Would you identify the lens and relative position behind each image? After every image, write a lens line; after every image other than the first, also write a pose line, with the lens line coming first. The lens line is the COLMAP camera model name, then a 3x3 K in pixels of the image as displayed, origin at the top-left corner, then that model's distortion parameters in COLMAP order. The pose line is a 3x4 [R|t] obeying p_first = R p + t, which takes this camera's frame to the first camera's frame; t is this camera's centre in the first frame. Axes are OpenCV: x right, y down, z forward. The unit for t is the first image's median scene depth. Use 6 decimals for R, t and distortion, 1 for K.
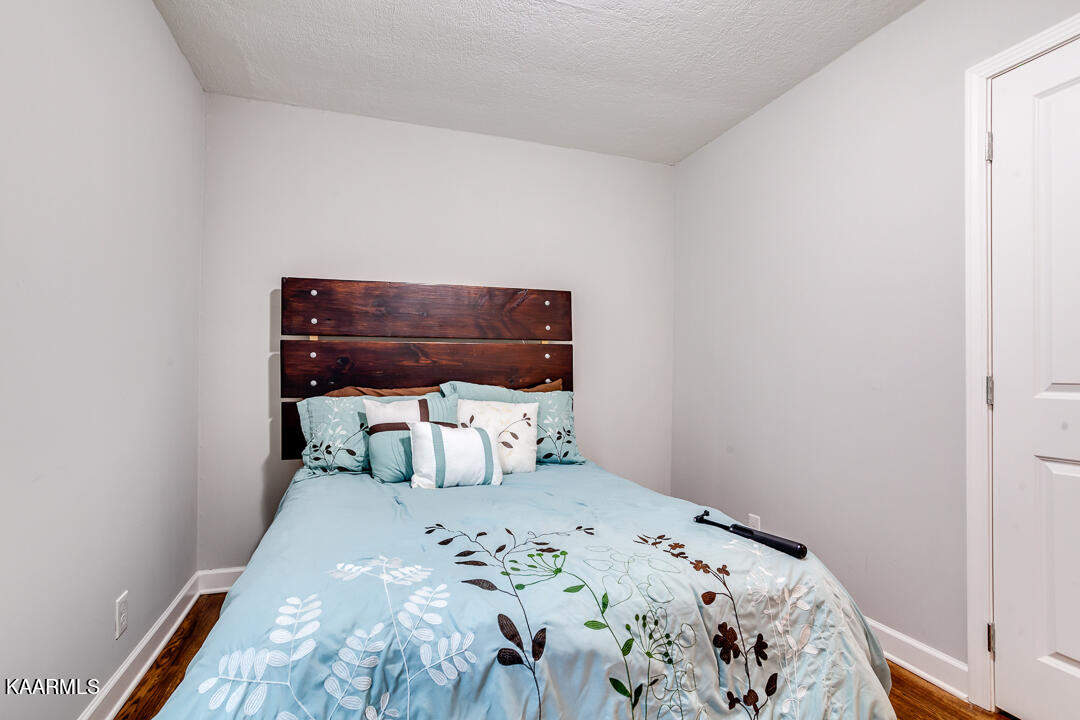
lens RADIAL K [[536.2, 0, 544.1], [0, 536.2, 366.8], [0, 0, 1]] dist [-0.044882, 0.027017]
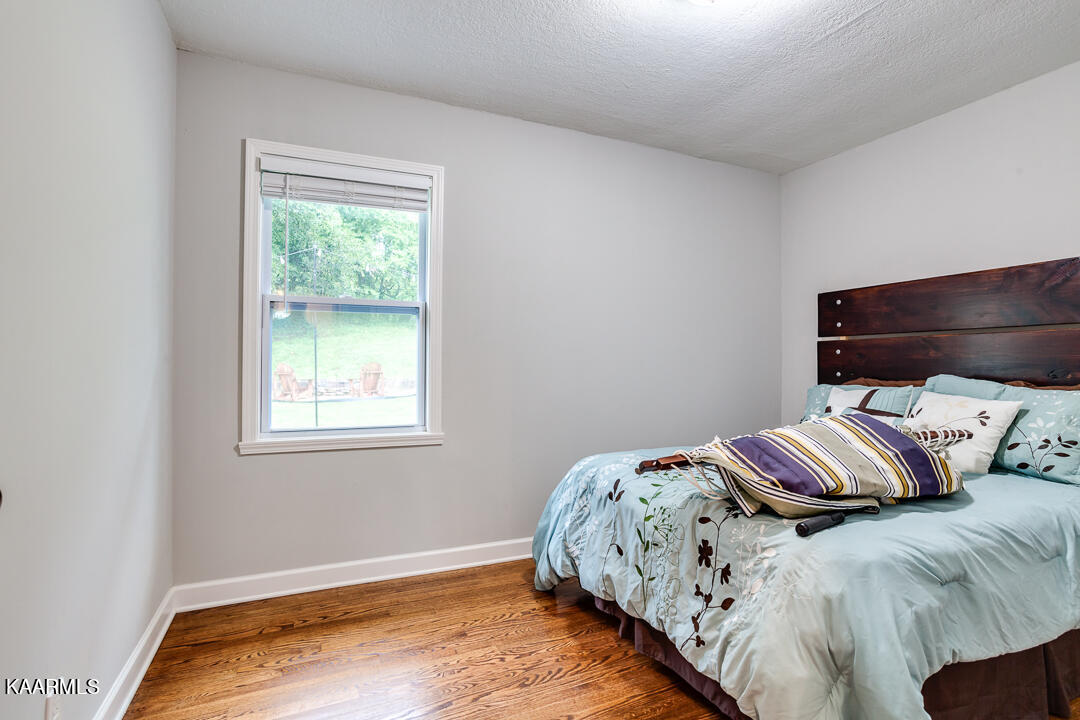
lens RADIAL K [[536.2, 0, 548.3], [0, 536.2, 360.1], [0, 0, 1]] dist [-0.044882, 0.027017]
pose [[0.104797, -0.013738, -0.994399, 0.761597], [0.005984, 0.999895, -0.013183, 0.010216], [0.994476, -0.004569, 0.104868, 0.195479]]
